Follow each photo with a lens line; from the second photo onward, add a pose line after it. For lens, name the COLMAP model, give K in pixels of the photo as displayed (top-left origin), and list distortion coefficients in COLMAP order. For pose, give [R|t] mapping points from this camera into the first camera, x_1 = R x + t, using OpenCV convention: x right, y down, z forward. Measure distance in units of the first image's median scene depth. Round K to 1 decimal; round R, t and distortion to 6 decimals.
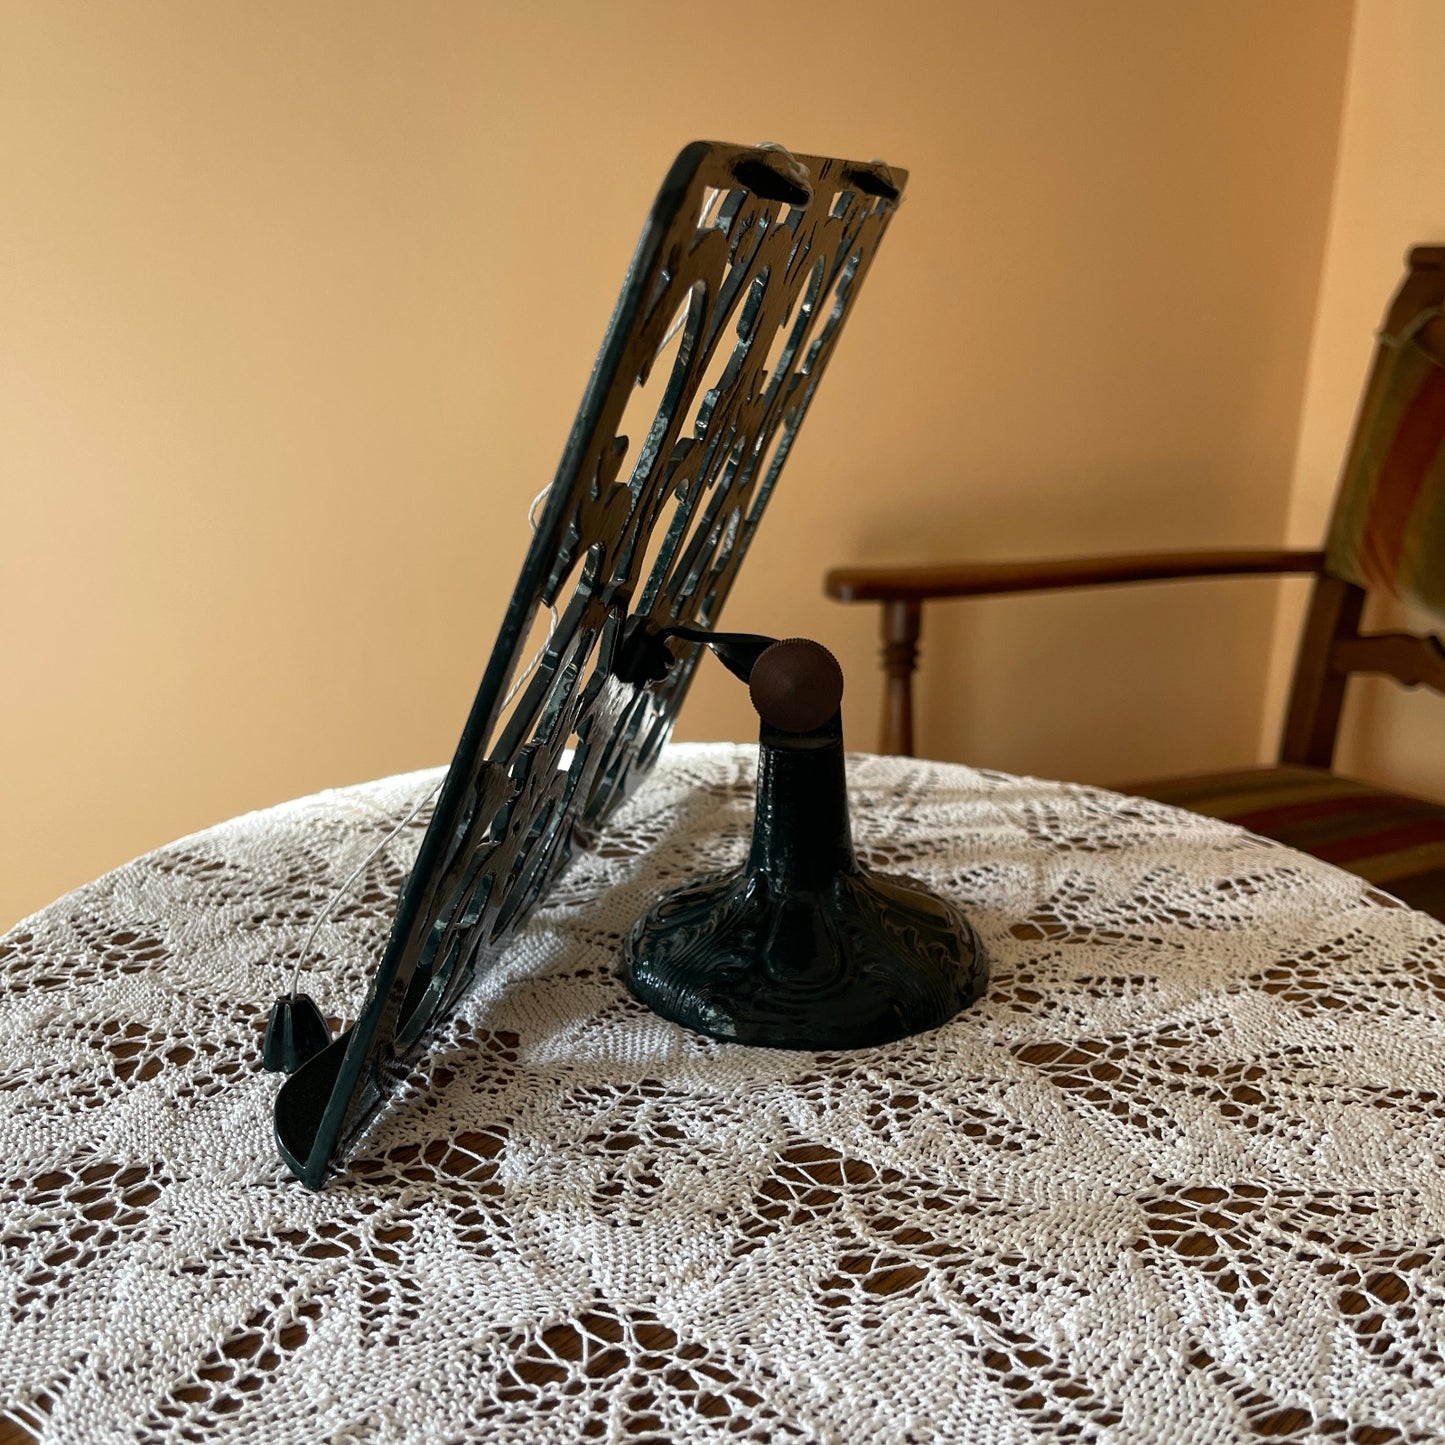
lens RADIAL K [[1520.0, 0, 722.5], [0, 1520.0, 722.5], [0, 0, 1]] dist [0.011468, -0.025007]
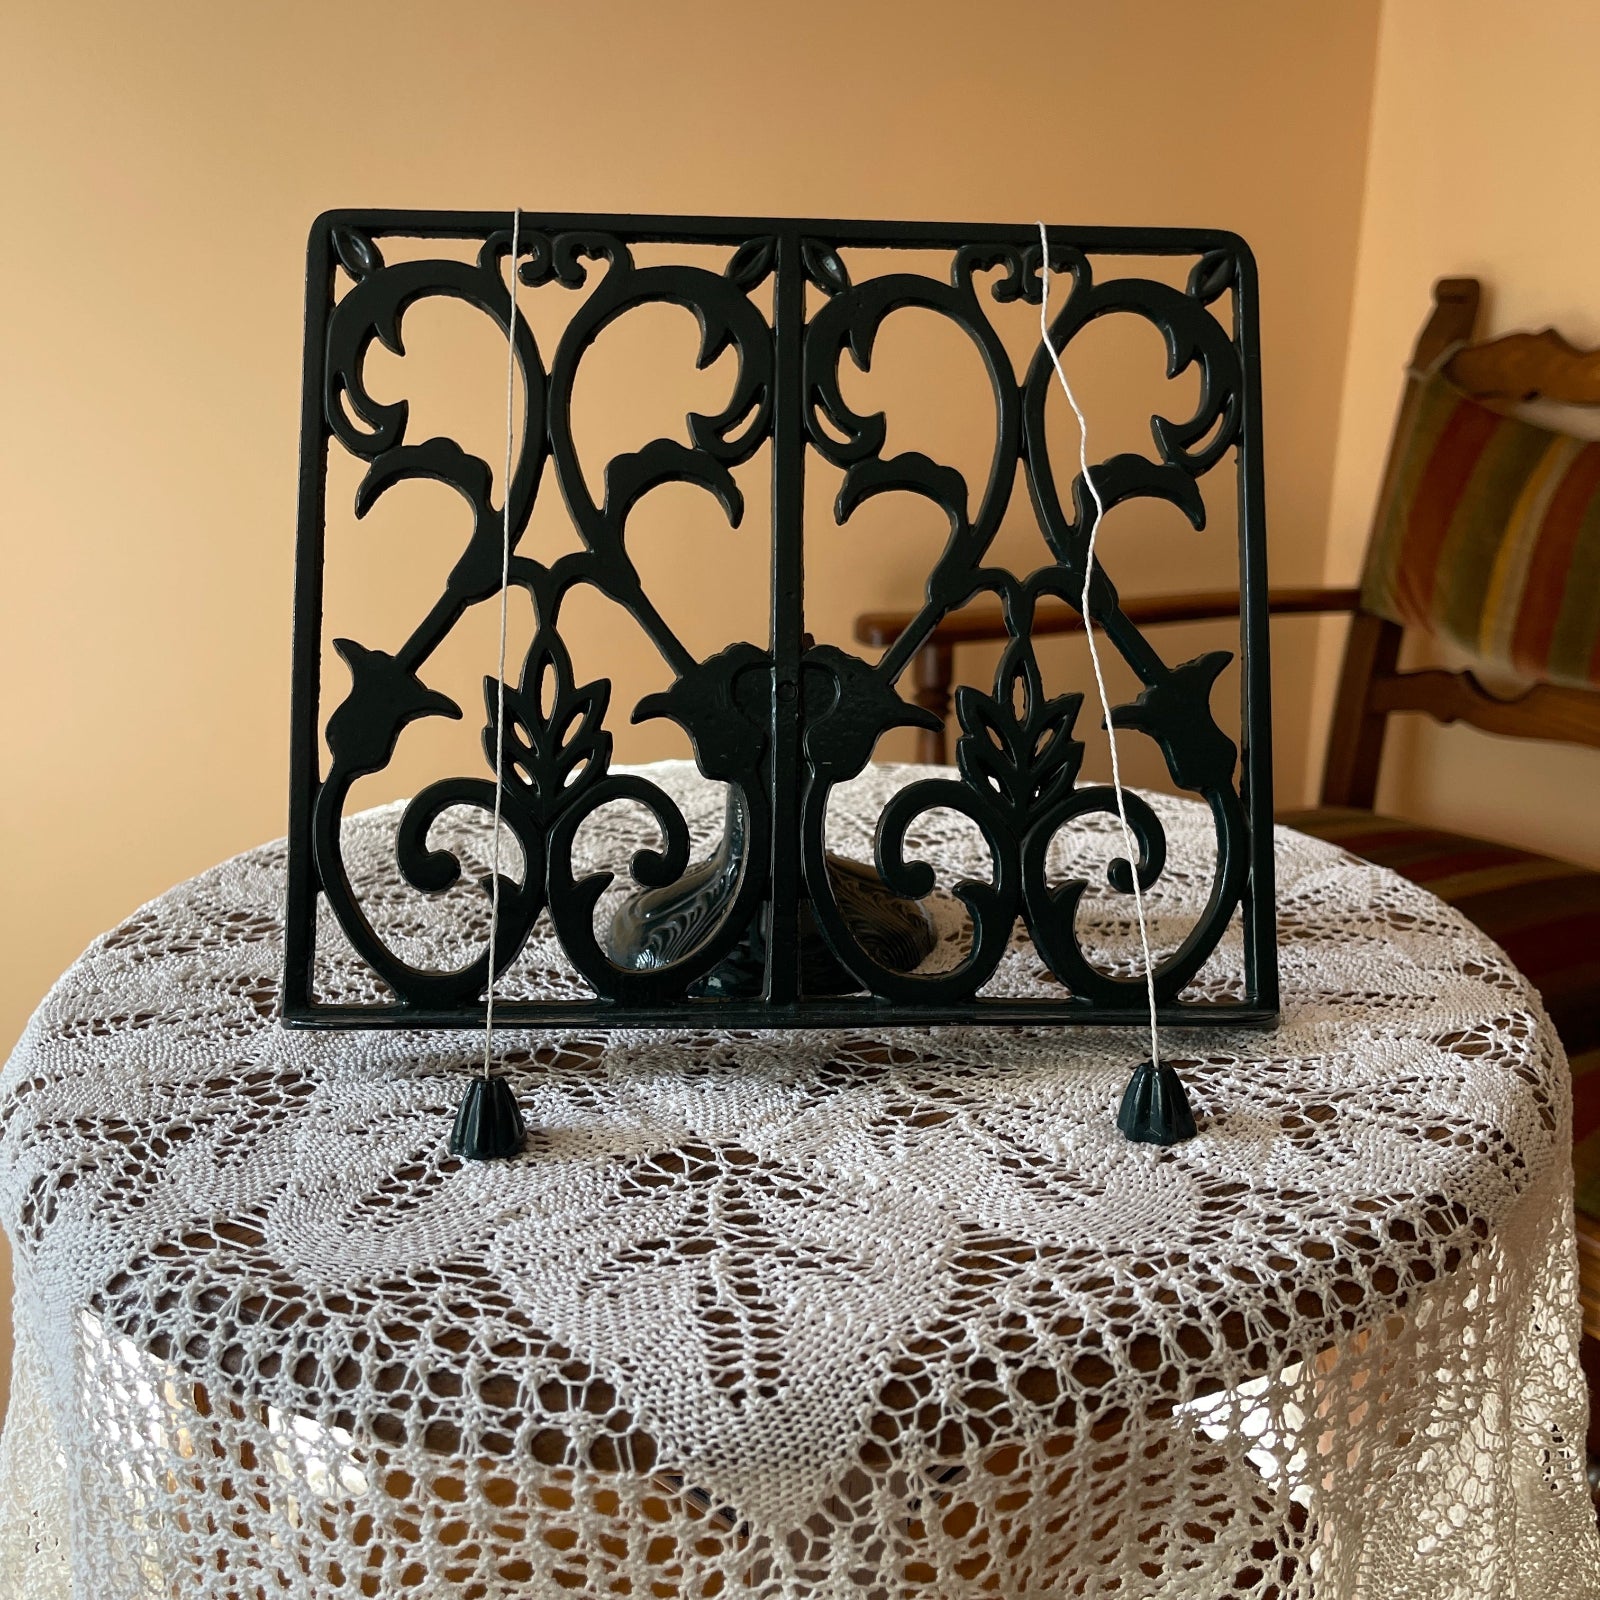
lens RADIAL K [[1694.9, 0, 794.7], [0, 1694.9, 811.9], [0, 0, 1]] dist [-0.015522, -0.013747]
pose [[0.999474, -0.017108, 0.027549, -0.031022], [0.017163, 0.999851, -0.001734, 0.112181], [-0.027515, 0.002206, 0.999619, -0.372522]]
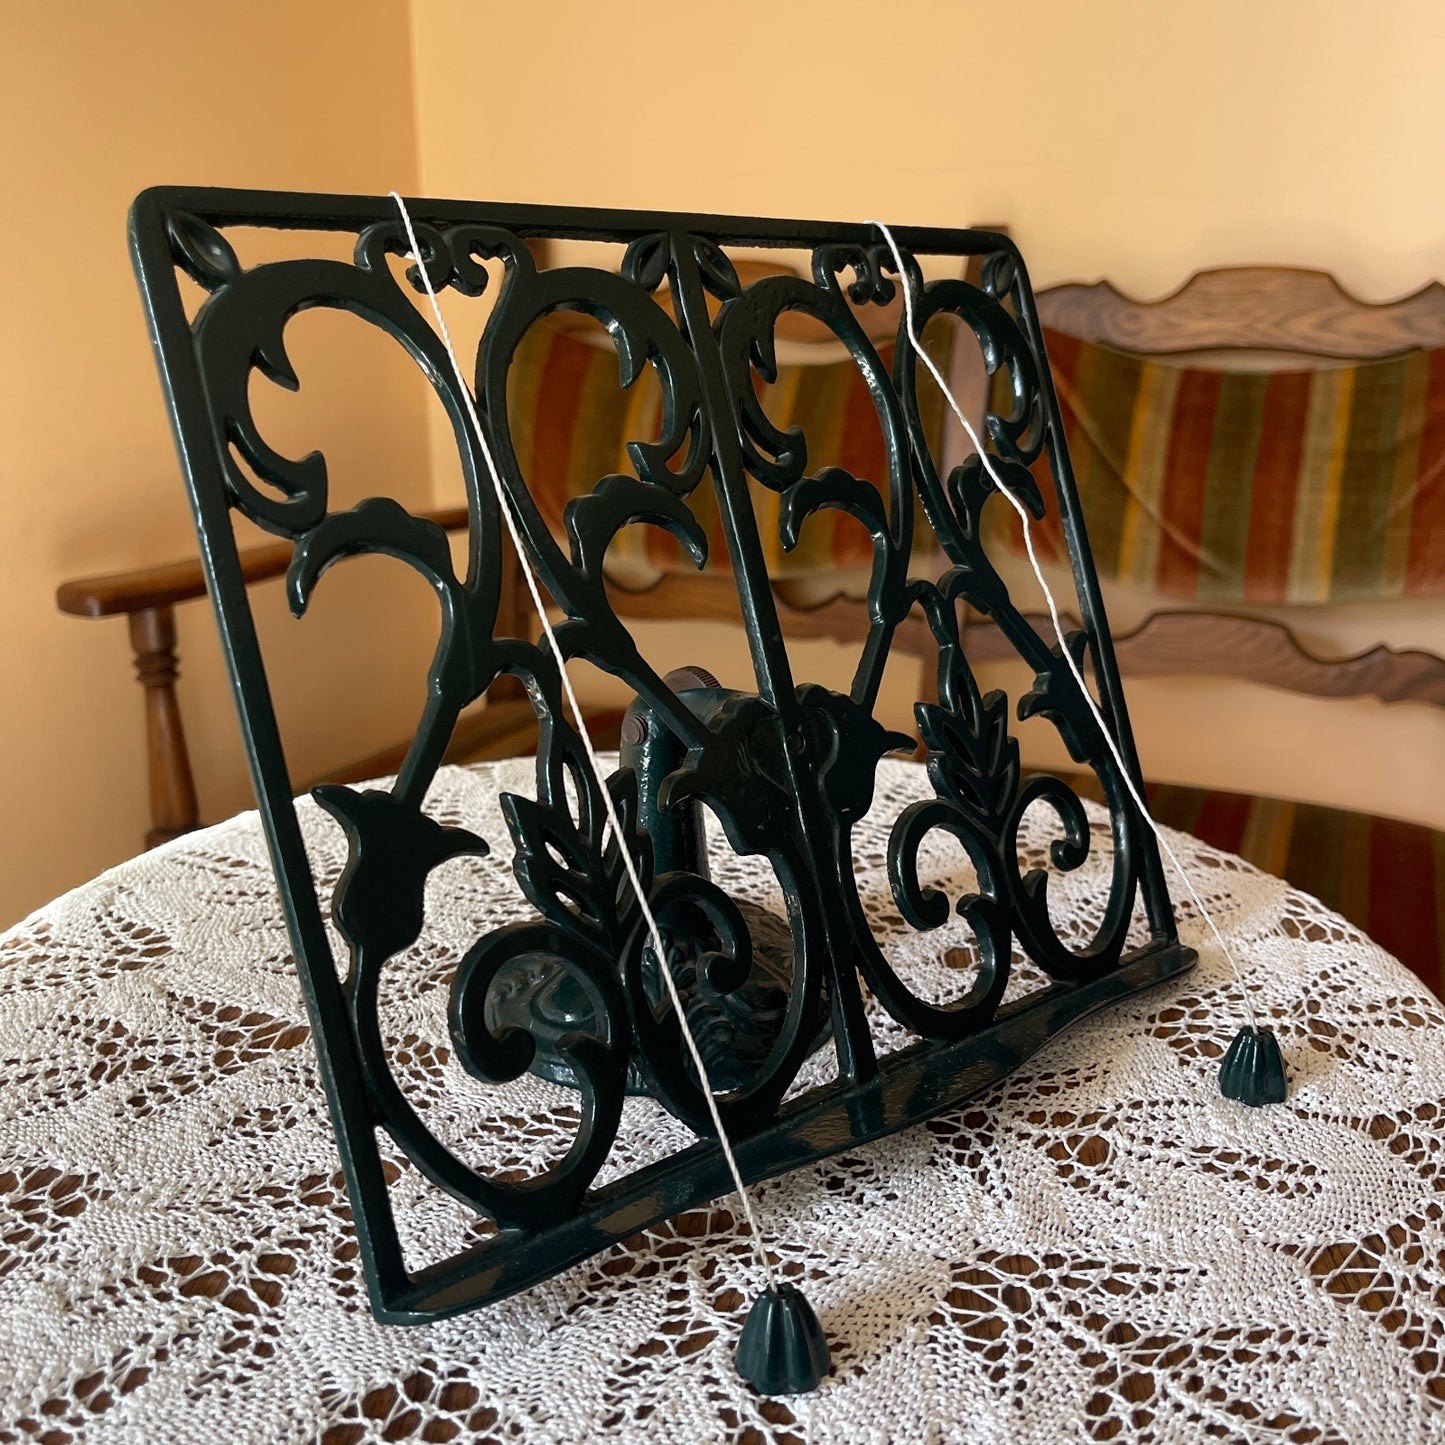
lens RADIAL K [[1520.0, 0, 722.5], [0, 1520.0, 722.5], [0, 0, 1]] dist [0.011468, -0.025007]
pose [[0.765501, -0.193217, 0.613739, -0.783219], [0.176711, 0.980302, 0.088211, -0.130560], [-0.618693, 0.040929, 0.784566, 0.199589]]
